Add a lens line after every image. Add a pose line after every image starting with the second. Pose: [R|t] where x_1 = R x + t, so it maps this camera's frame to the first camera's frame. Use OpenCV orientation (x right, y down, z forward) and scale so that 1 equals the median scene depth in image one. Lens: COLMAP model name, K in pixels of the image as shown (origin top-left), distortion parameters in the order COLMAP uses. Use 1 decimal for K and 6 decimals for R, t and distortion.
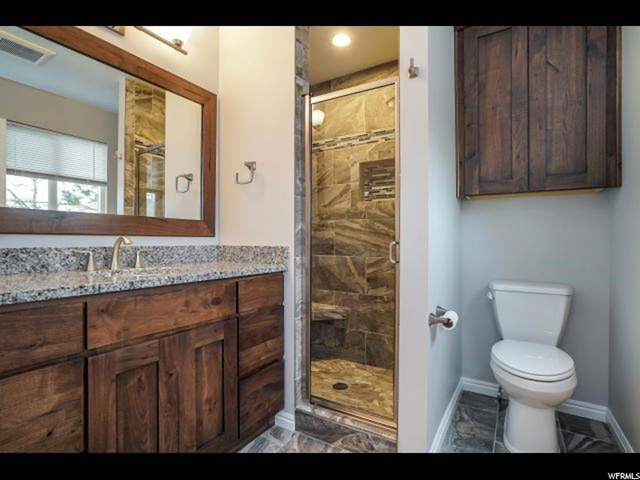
lens RADIAL K [[314.9, 0, 317.3], [0, 314.9, 238.9], [0, 0, 1]] dist [0.002901, 0.000700]
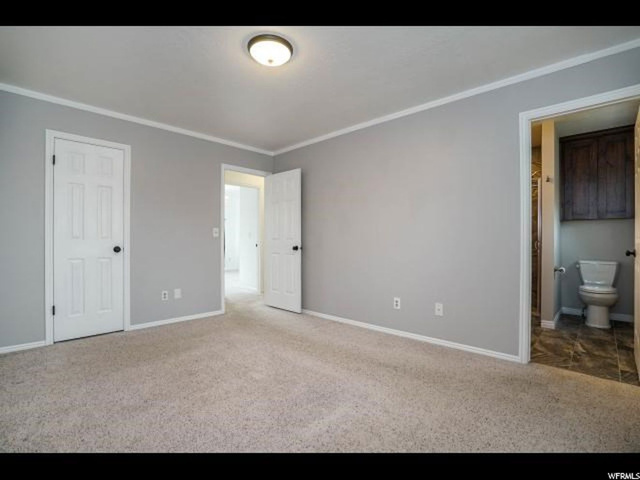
lens RADIAL K [[300.2, 0, 323.8], [0, 300.2, 241.3], [0, 0, 1]] dist [0.000194, 0.000074]
pose [[0.982290, 0.003314, -0.187337, -0.822904], [-0.003142, 0.999994, 0.001217, 0.009683], [0.187340, -0.000607, 0.982295, -1.426276]]
